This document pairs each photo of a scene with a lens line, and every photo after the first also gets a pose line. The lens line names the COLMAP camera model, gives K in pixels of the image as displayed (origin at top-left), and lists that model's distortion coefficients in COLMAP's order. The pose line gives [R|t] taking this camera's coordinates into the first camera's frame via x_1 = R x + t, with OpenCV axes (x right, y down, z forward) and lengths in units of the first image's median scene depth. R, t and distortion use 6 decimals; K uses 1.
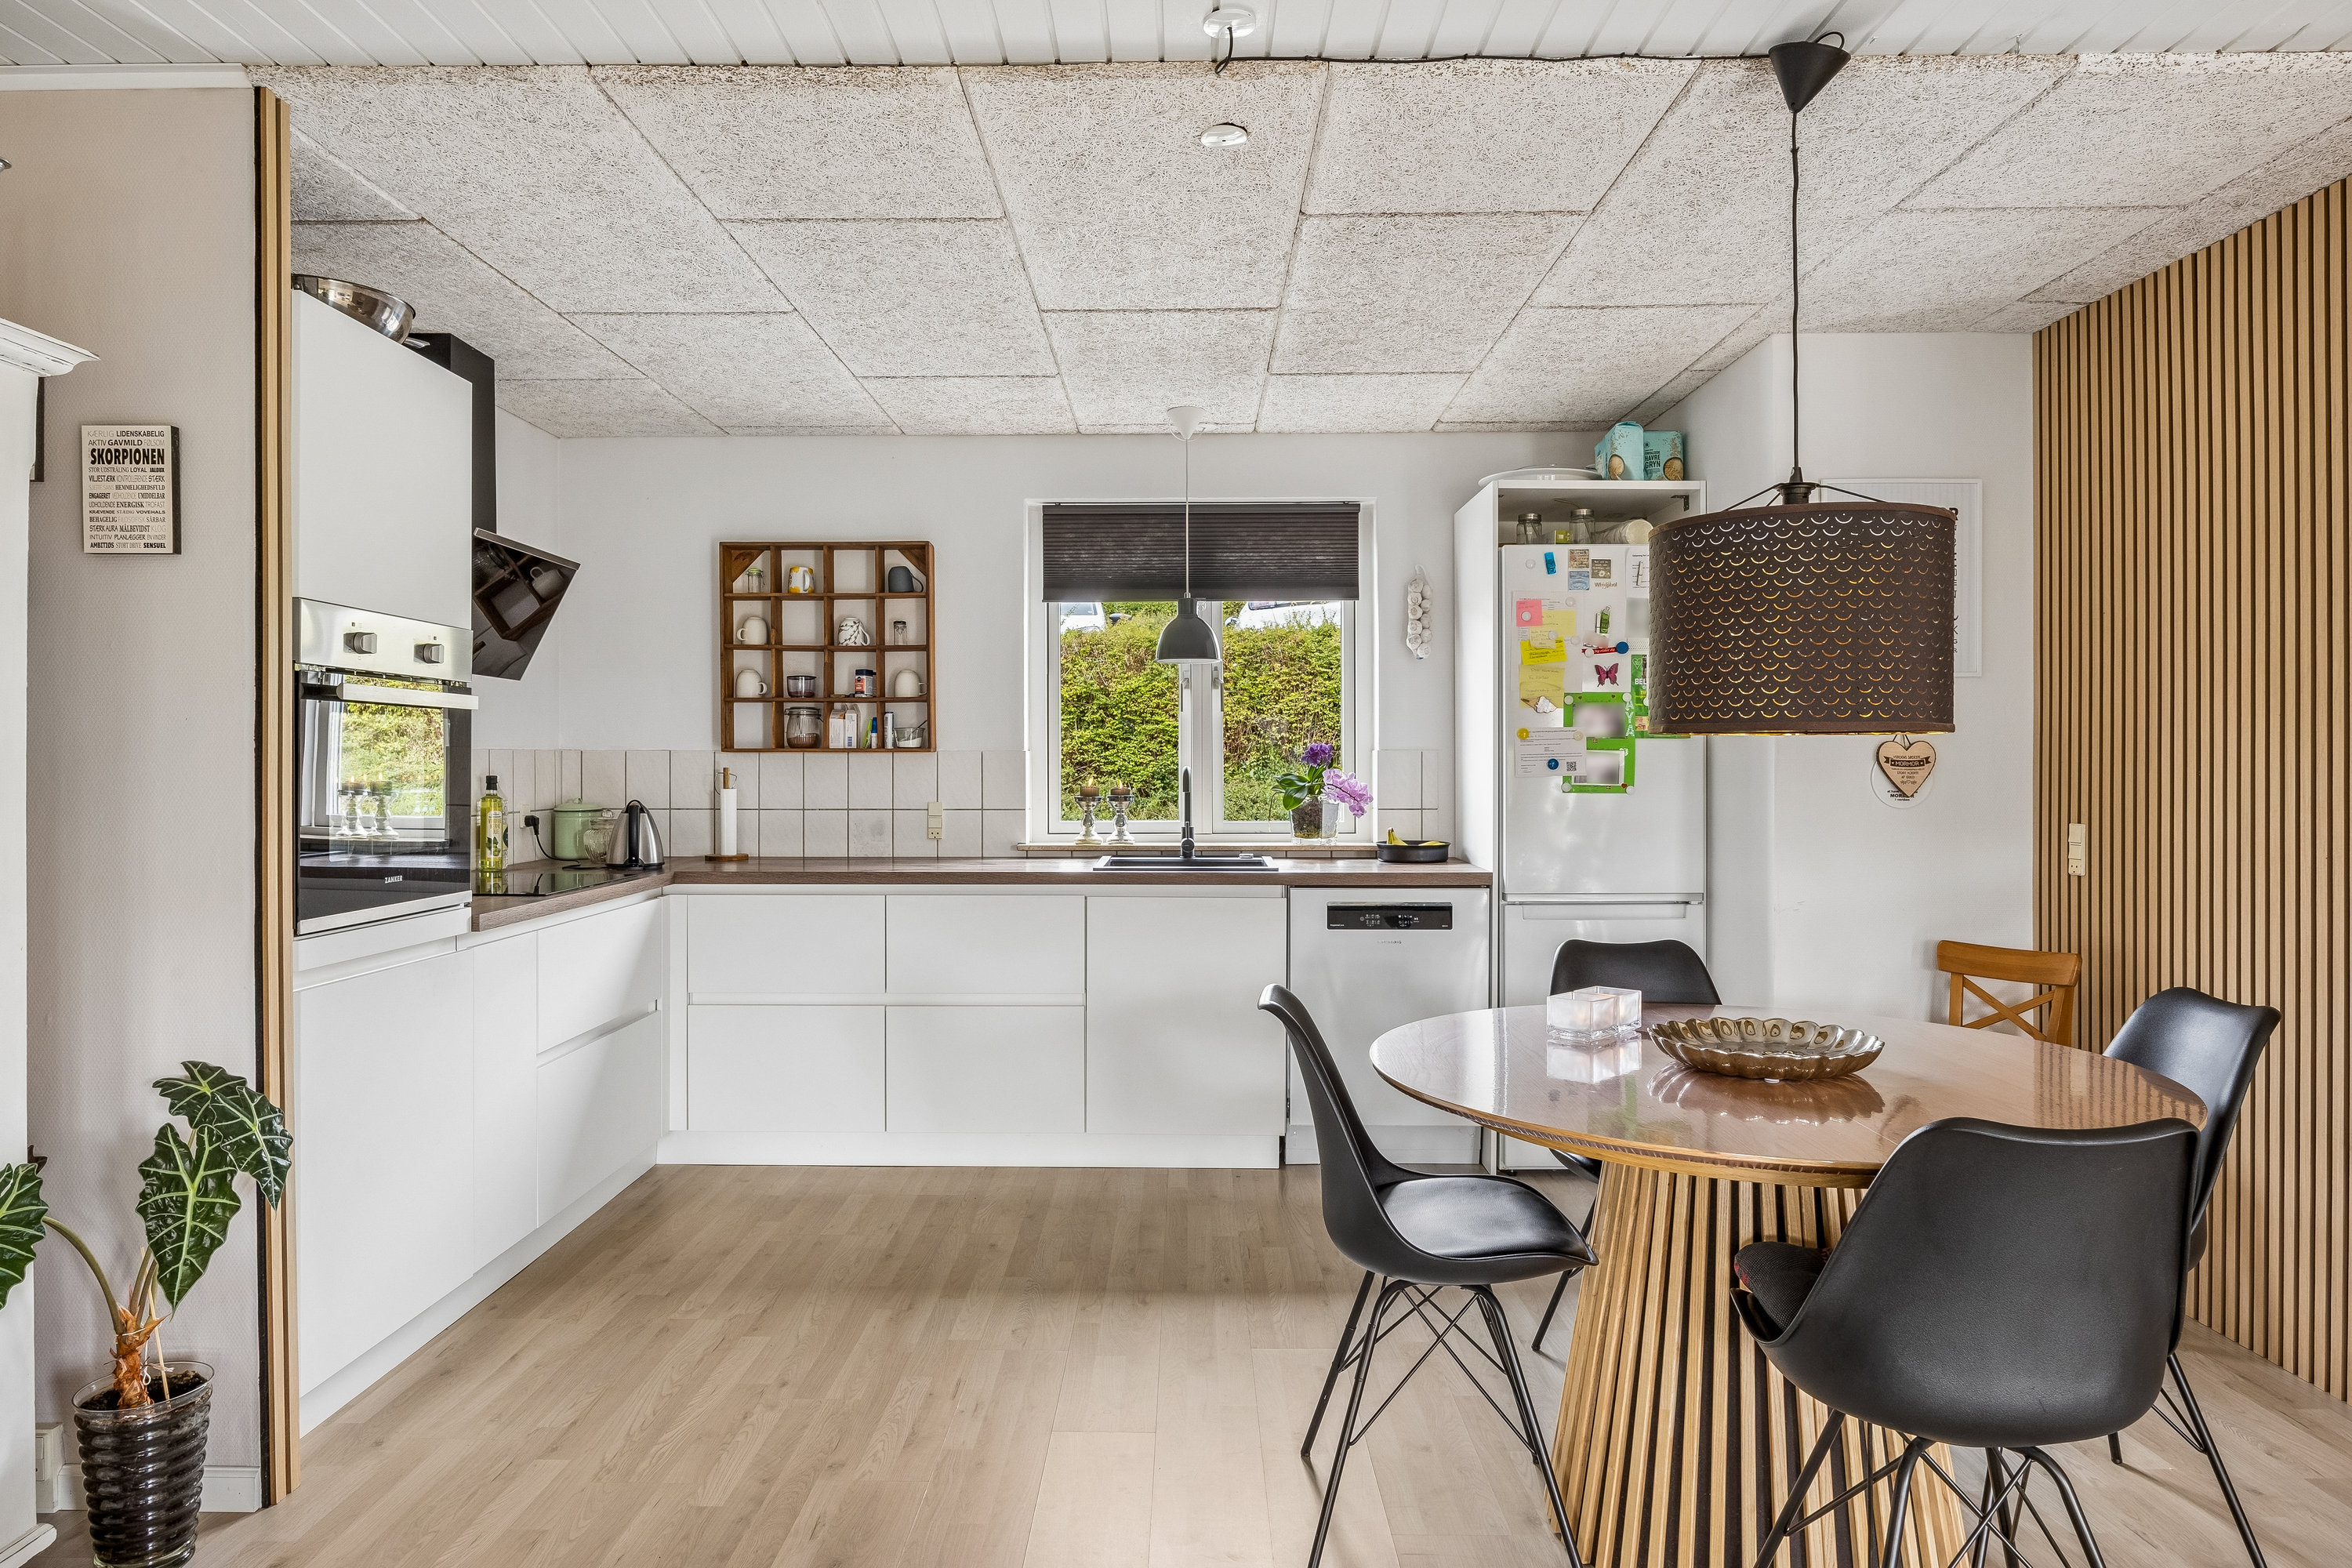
lens RADIAL K [[1417.7, 0, 1171.9], [0, 1417.7, 763.0], [0, 0, 1]] dist [-0.007709, 0.001395]
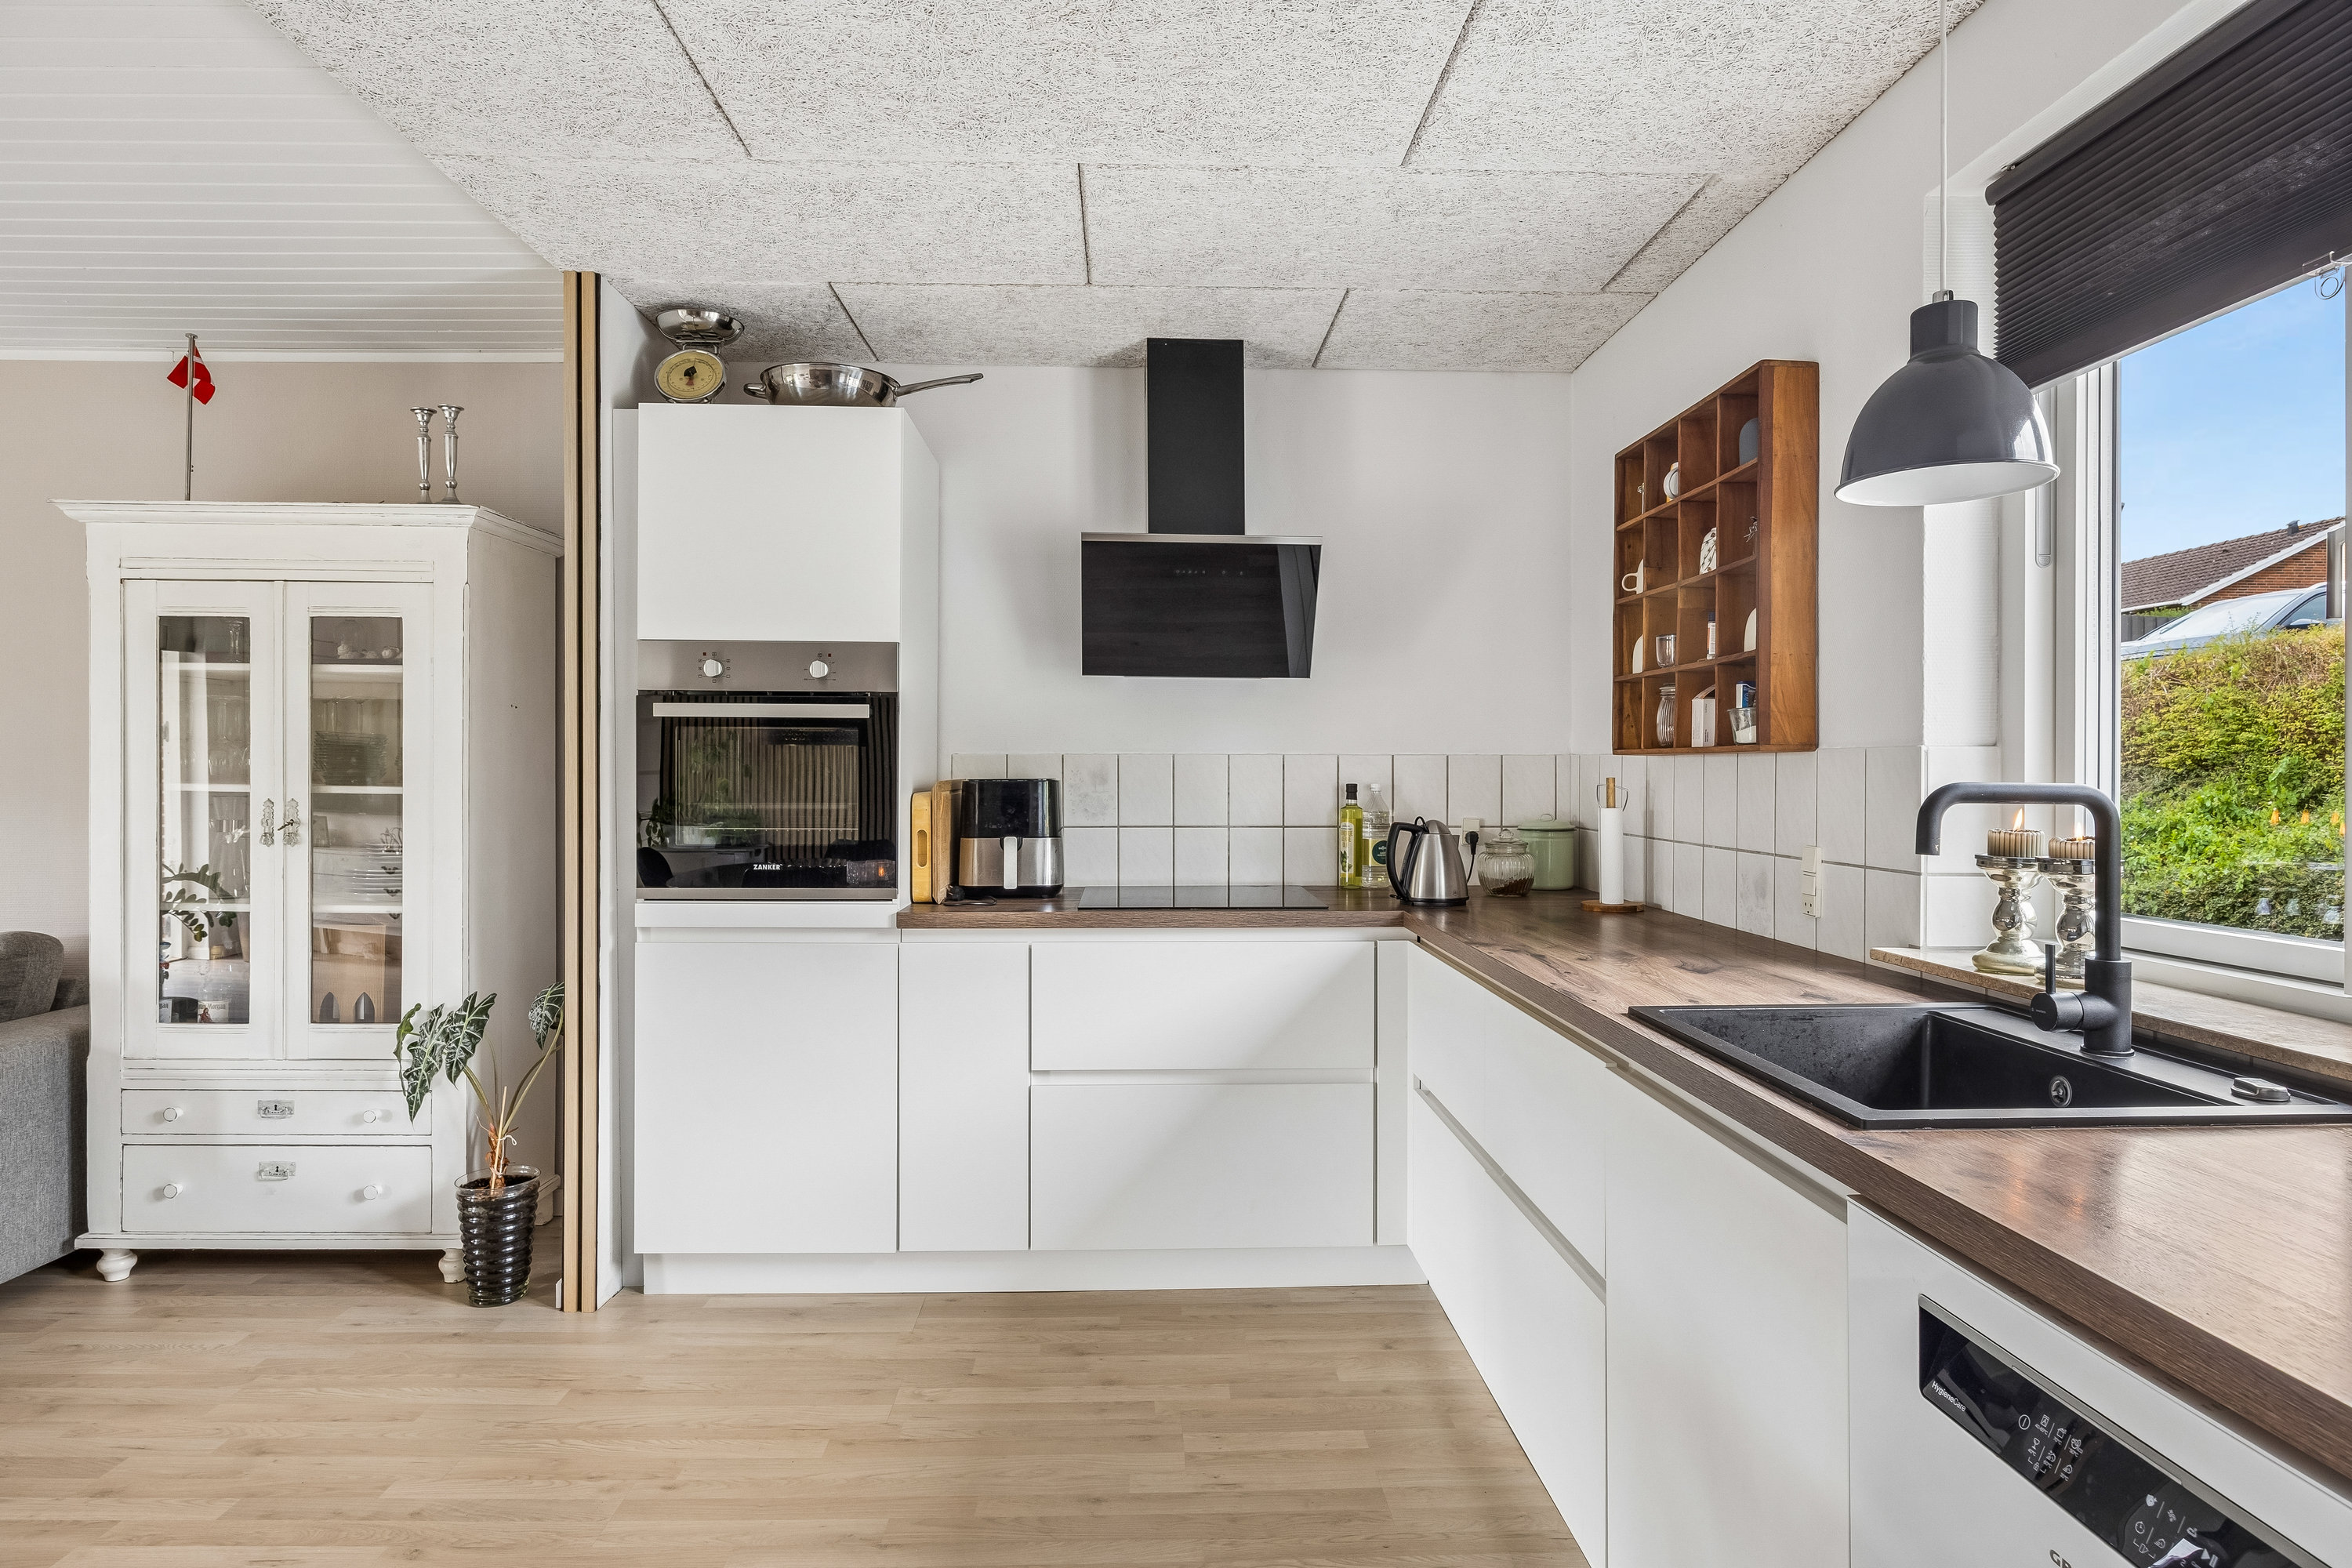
lens RADIAL K [[1290.0, 0, 1168.5], [0, 1290.0, 774.8], [0, 0, 1]] dist [-0.001265, -0.003475]
pose [[0.040419, 0.004877, -0.999171, 0.352540], [-0.004821, 0.999977, 0.004686, -0.000238], [0.999171, 0.004628, 0.040441, 0.861032]]
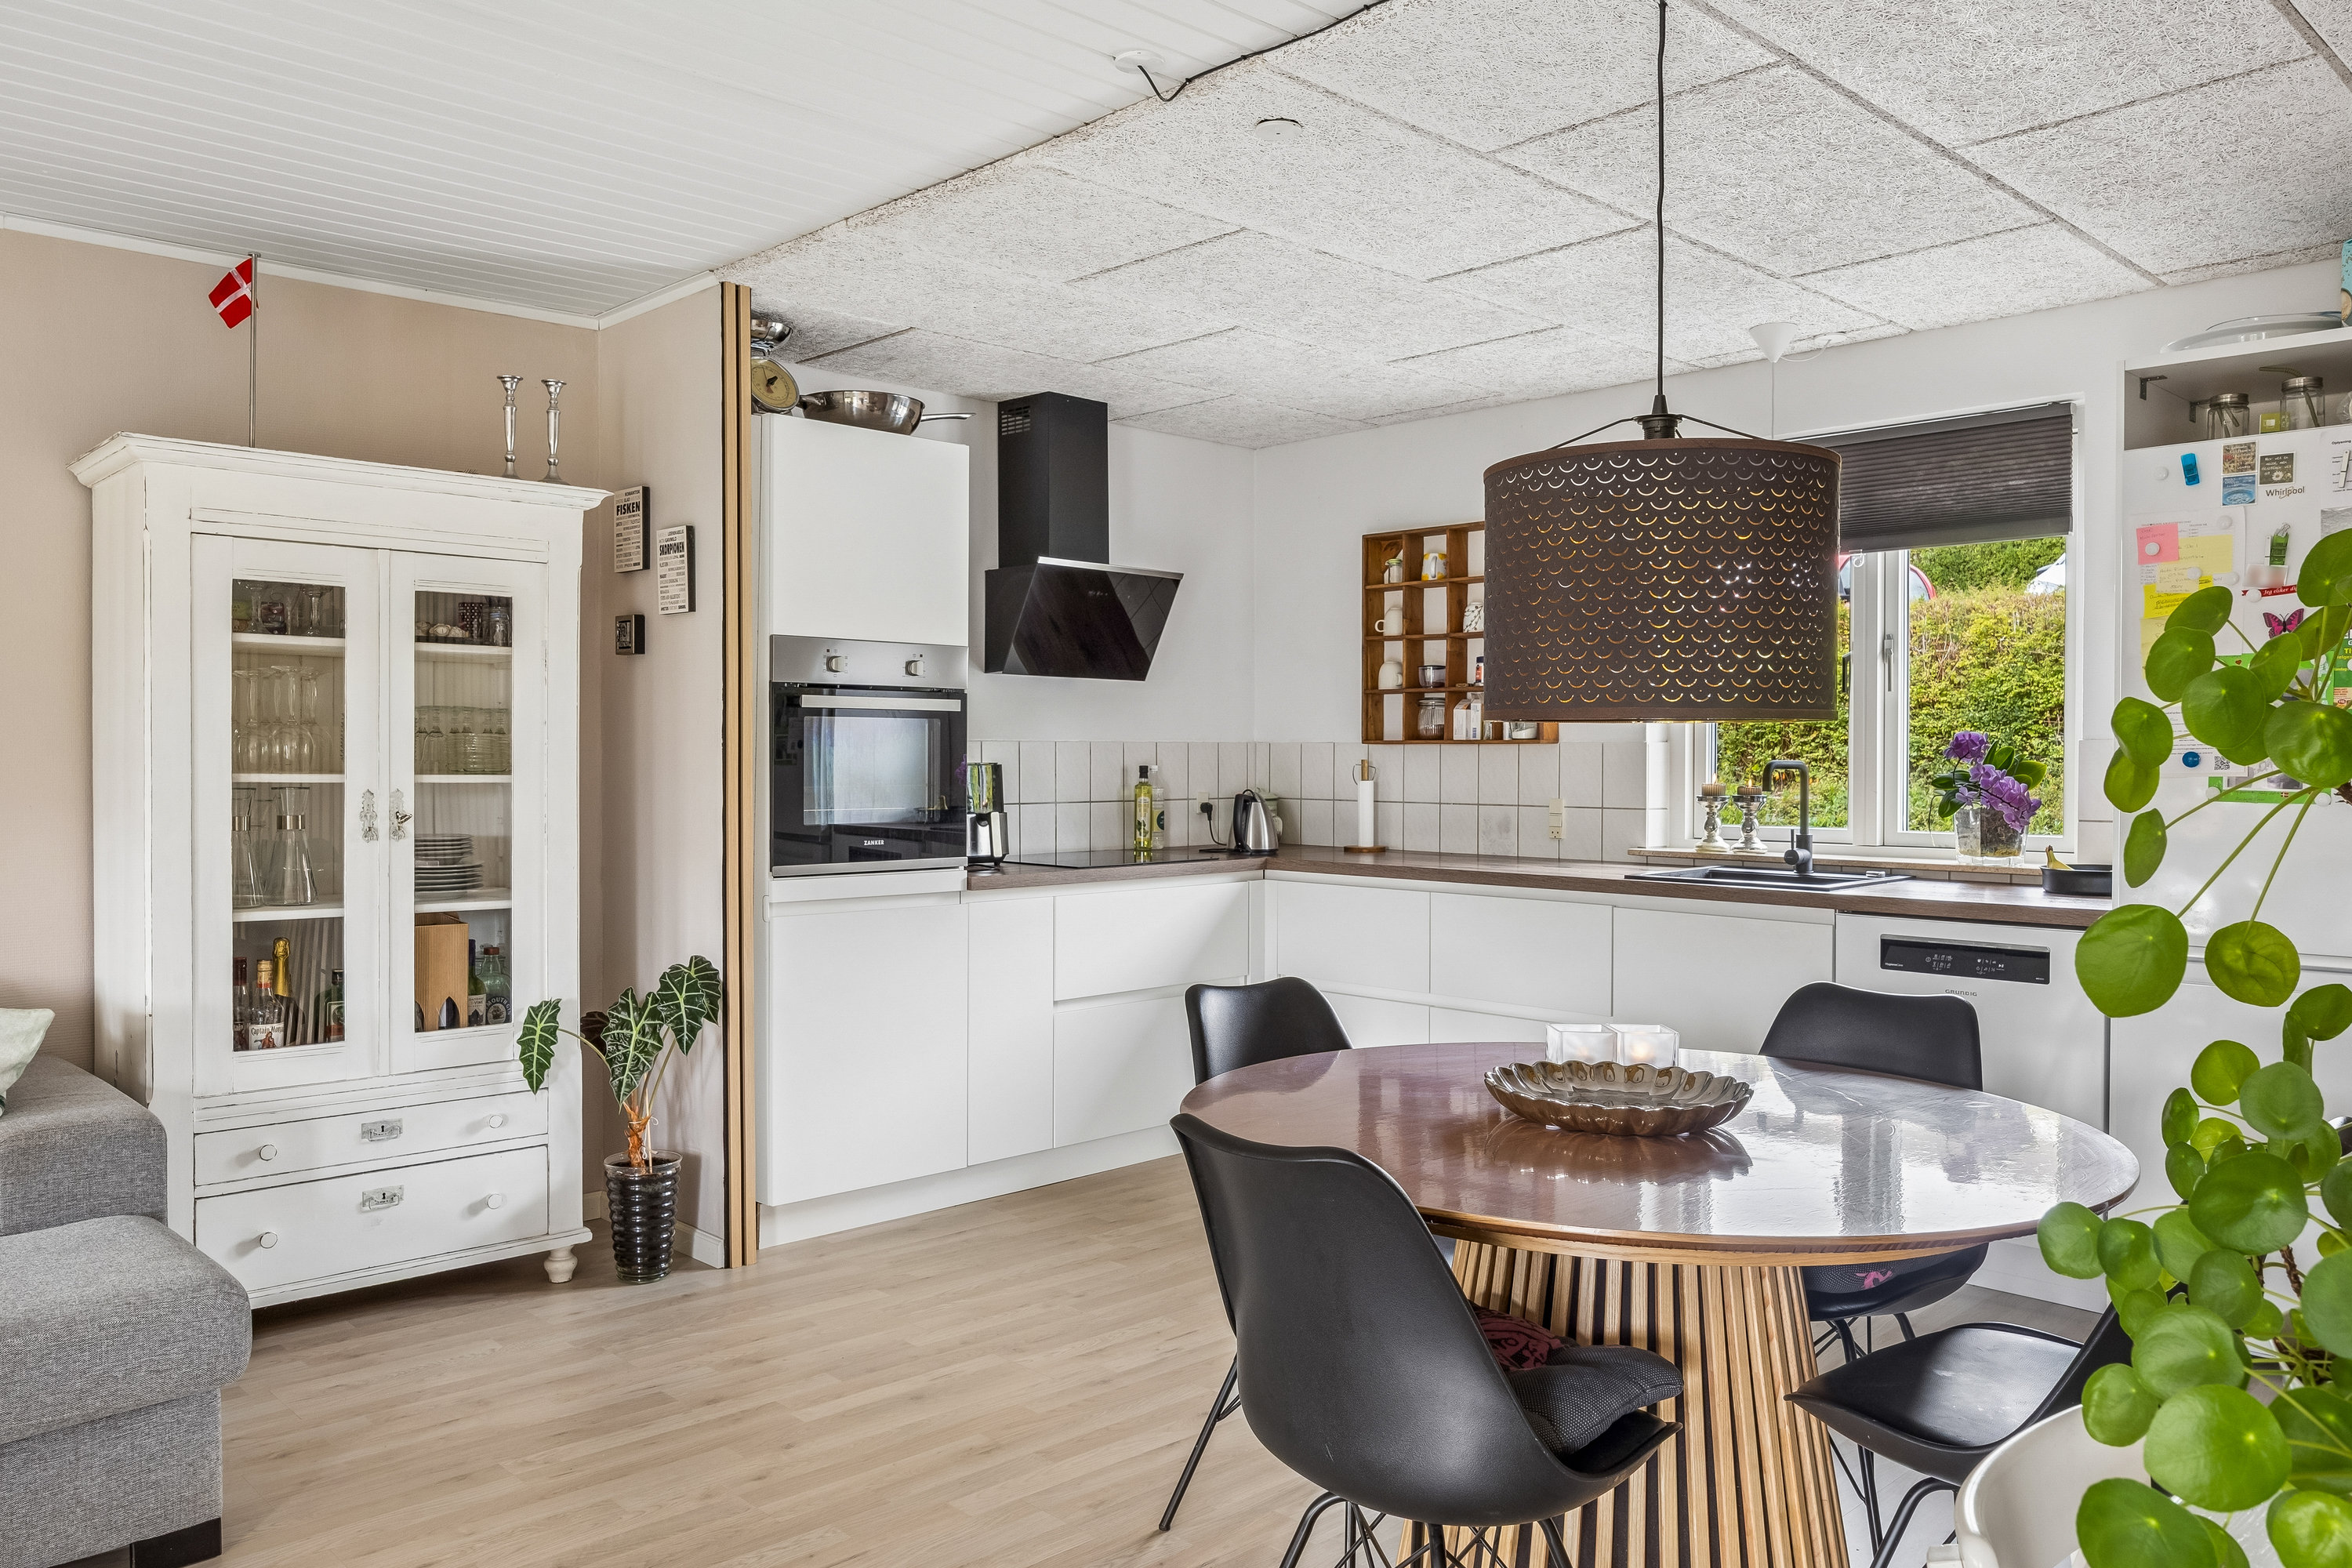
lens RADIAL K [[1711.3, 0, 1162.9], [0, 1711.3, 781.1], [0, 0, 1]] dist [-0.005273, 0.007183]
pose [[0.700782, 0.013355, -0.713251, 0.512945], [-0.003256, 0.999874, 0.015522, -0.000042], [0.713368, -0.008555, 0.700737, 0.054207]]
